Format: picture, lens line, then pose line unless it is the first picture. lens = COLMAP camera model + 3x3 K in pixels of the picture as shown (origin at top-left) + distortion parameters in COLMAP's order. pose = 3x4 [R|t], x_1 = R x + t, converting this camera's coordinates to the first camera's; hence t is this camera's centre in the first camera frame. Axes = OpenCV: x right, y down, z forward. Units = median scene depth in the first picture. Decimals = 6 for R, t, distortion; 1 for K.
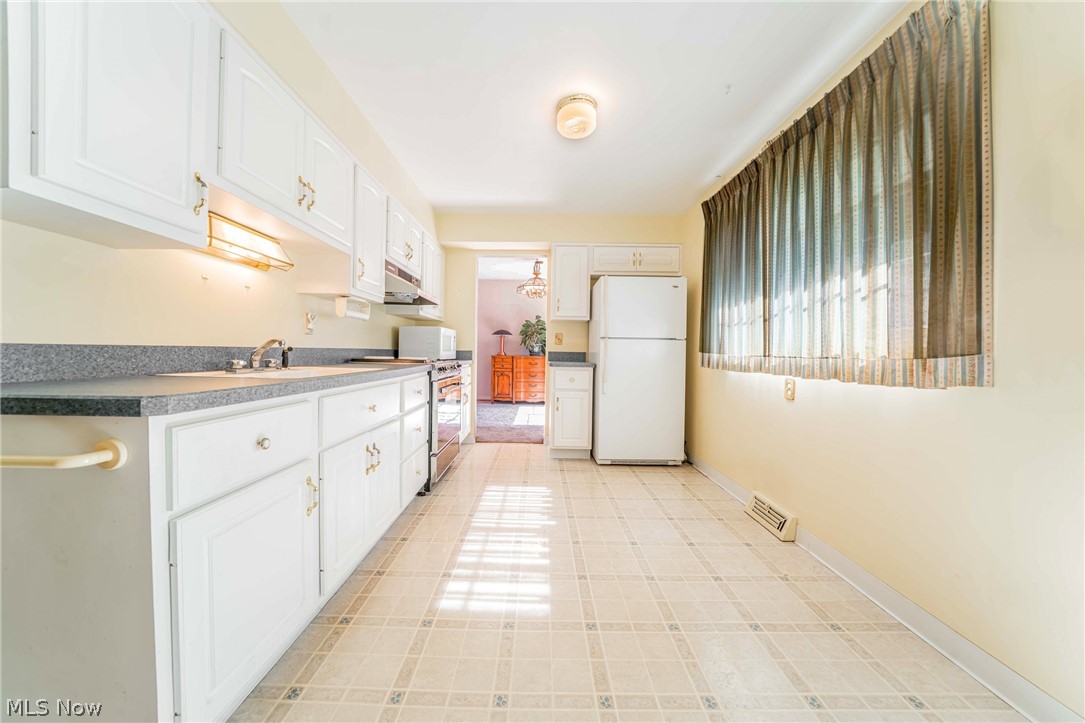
lens RADIAL K [[384.7, 0, 539.2], [0, 384.7, 349.2], [0, 0, 1]] dist [-0.018110, 0.000129]
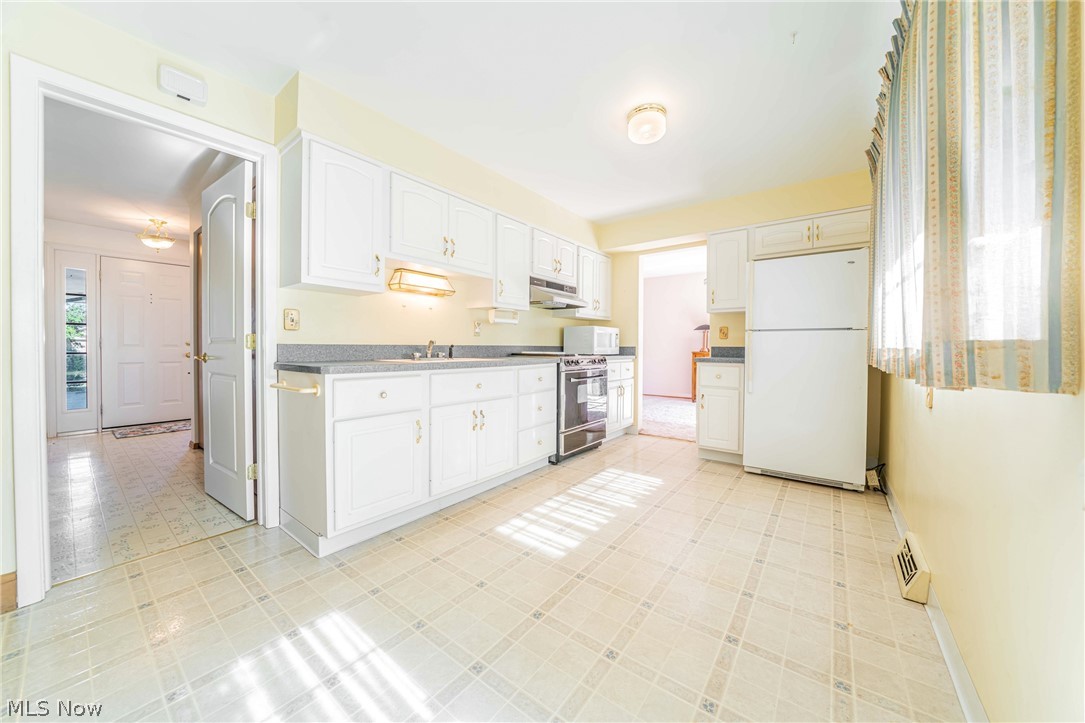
lens RADIAL K [[381.5, 0, 525.1], [0, 381.5, 337.1], [0, 0, 1]] dist [-0.017698, 0.000186]
pose [[0.786475, -0.026462, -0.617055, 0.436941], [0.010489, 0.999510, -0.029495, 0.009589], [0.617534, 0.016725, 0.786367, -0.026127]]
